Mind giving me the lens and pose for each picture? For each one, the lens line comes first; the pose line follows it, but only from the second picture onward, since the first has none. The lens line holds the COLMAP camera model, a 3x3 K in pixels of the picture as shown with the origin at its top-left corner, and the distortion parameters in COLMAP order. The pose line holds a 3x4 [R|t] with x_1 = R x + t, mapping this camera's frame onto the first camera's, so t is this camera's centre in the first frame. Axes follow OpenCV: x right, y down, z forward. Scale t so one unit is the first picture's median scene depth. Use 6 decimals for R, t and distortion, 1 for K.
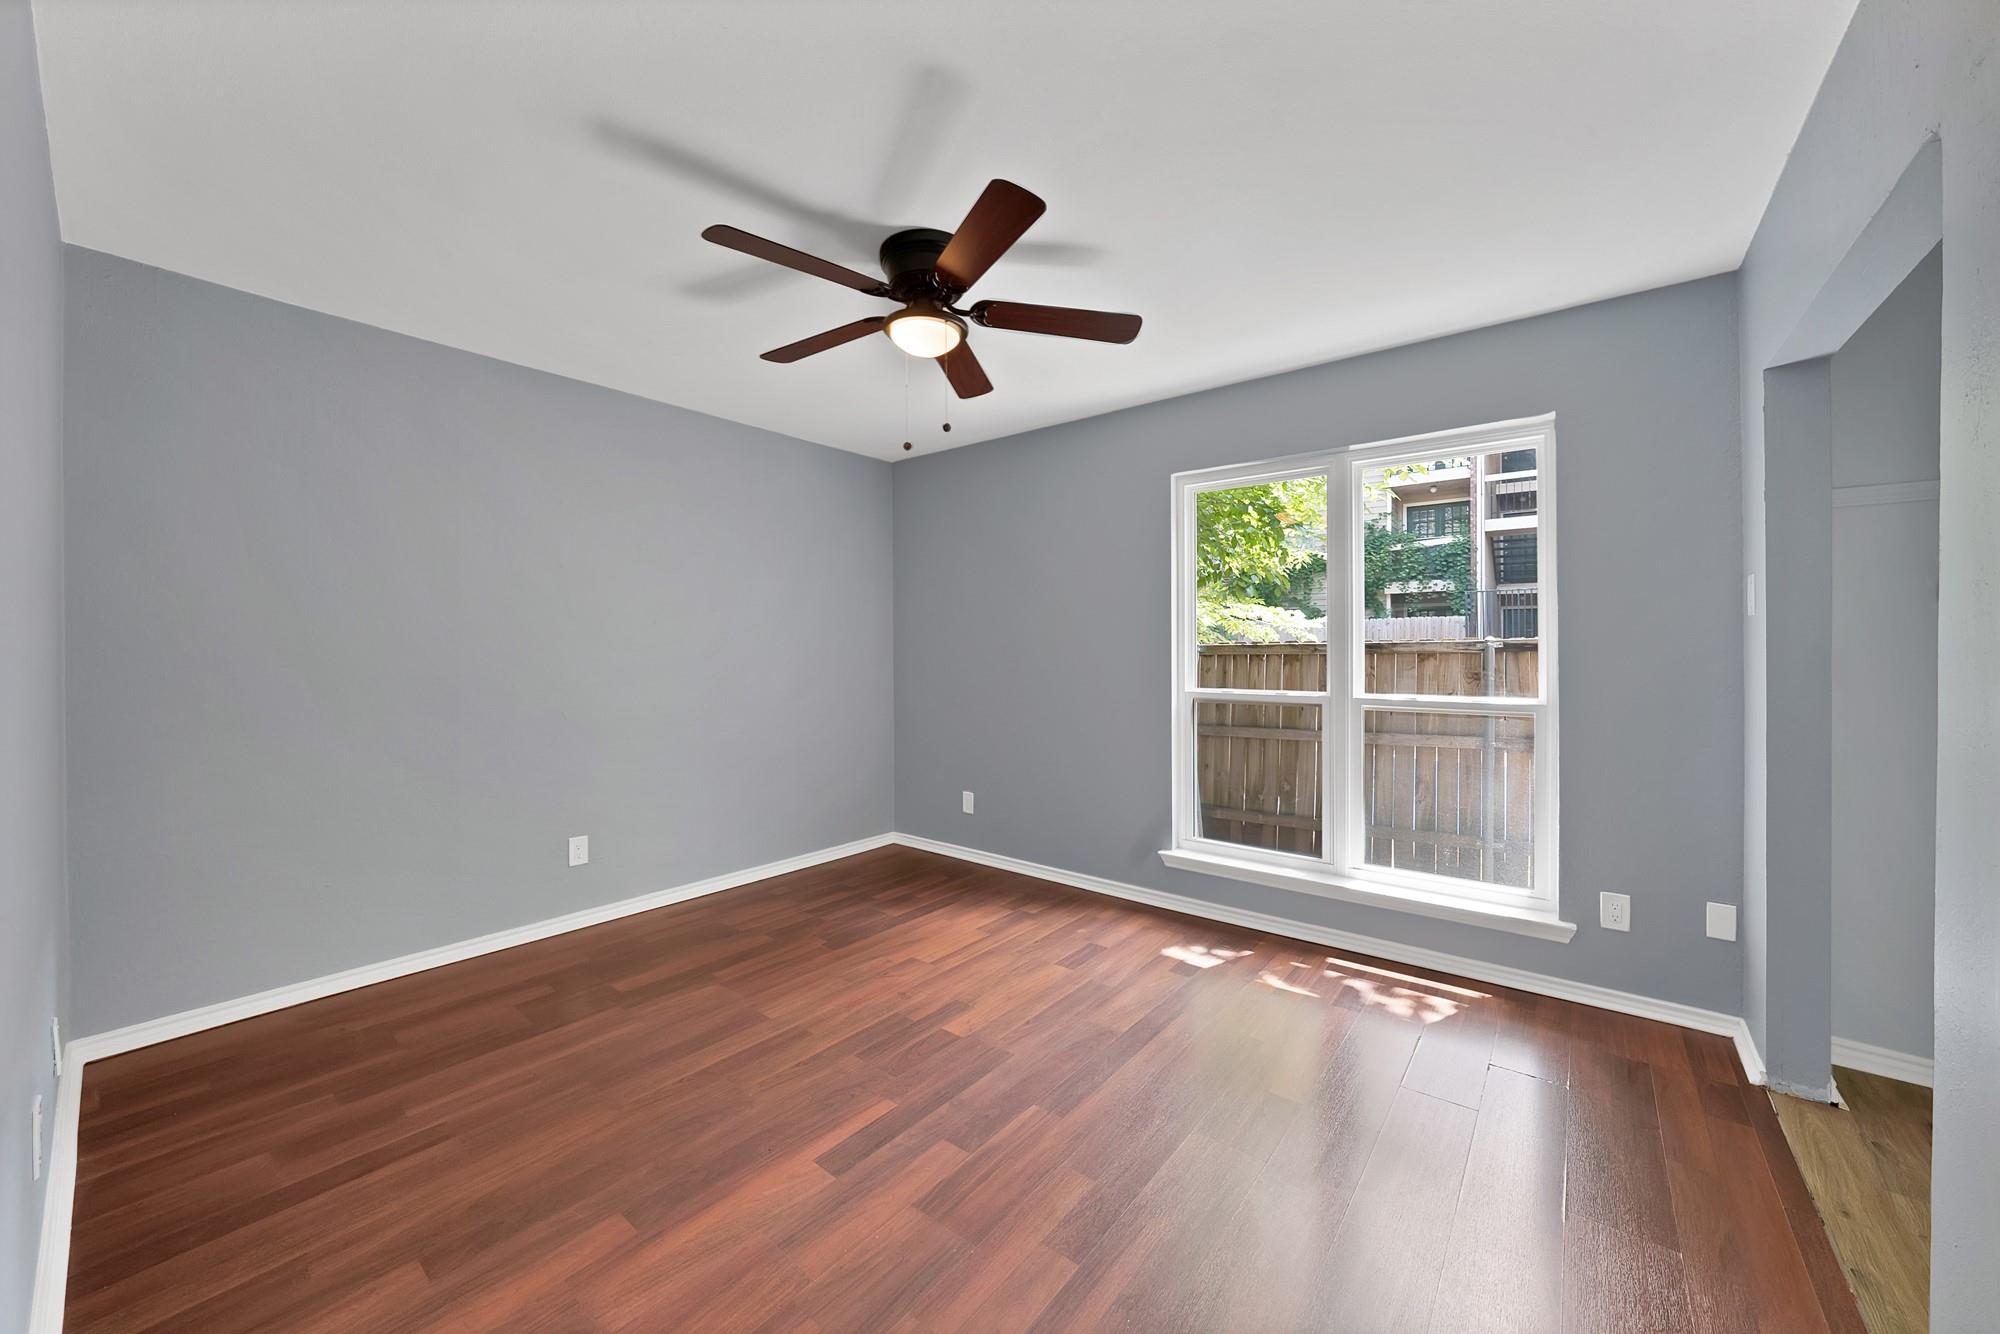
lens RADIAL K [[721.6, 0, 1002.0], [0, 721.6, 656.7], [0, 0, 1]] dist [-0.029261, 0.006505]
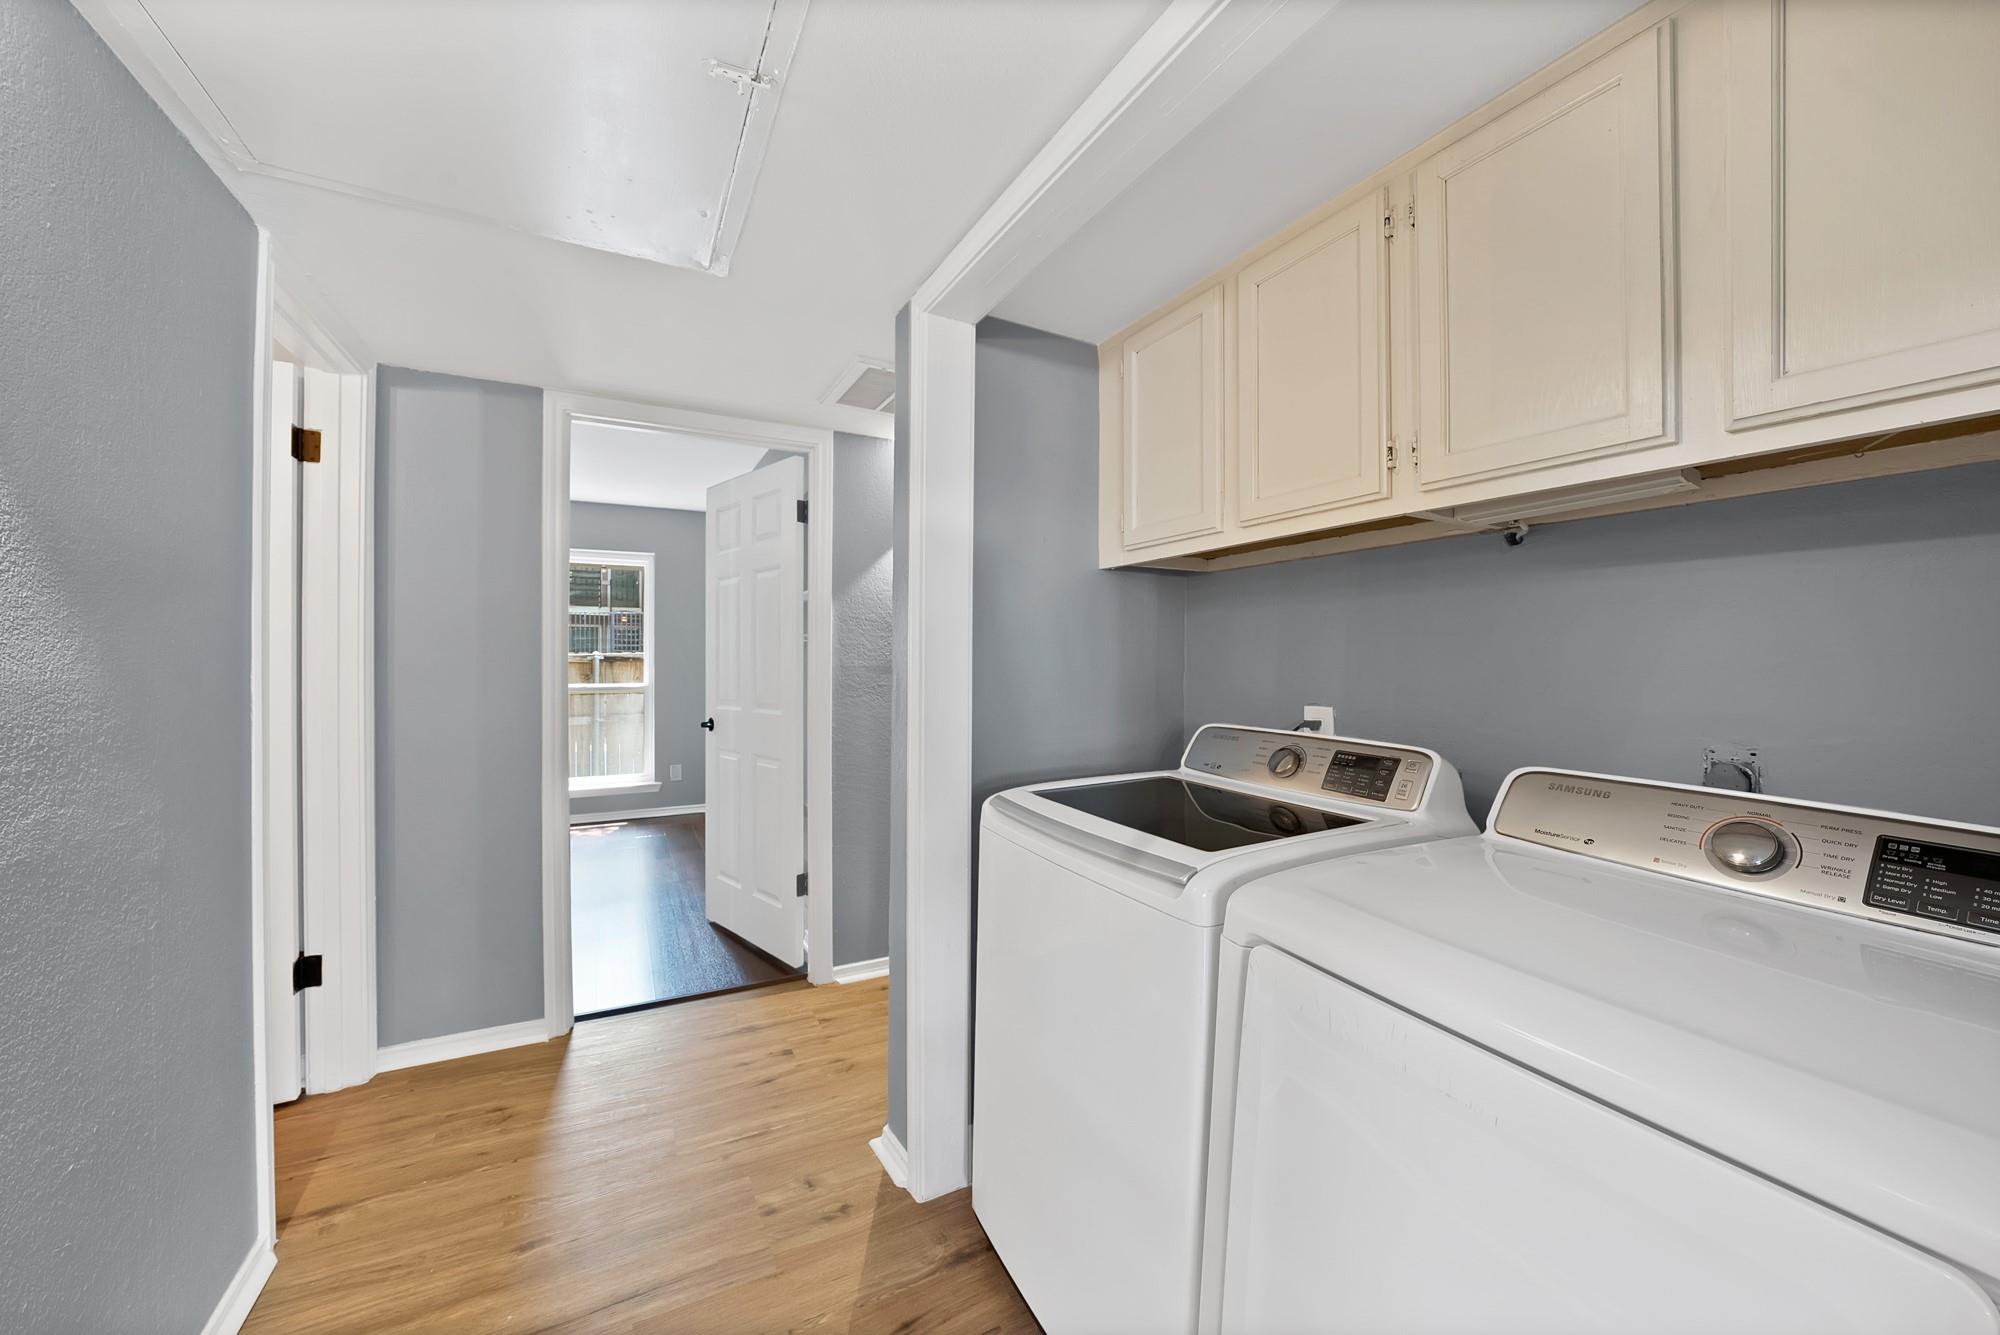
lens RADIAL K [[710.6, 0, 994.5], [0, 710.6, 656.6], [0, 0, 1]] dist [-0.029123, 0.004607]
pose [[0.381798, 0.012055, 0.924167, -0.528342], [0.002121, 0.999901, -0.013920, 0.006480], [-0.924243, 0.007275, 0.381734, -0.514154]]
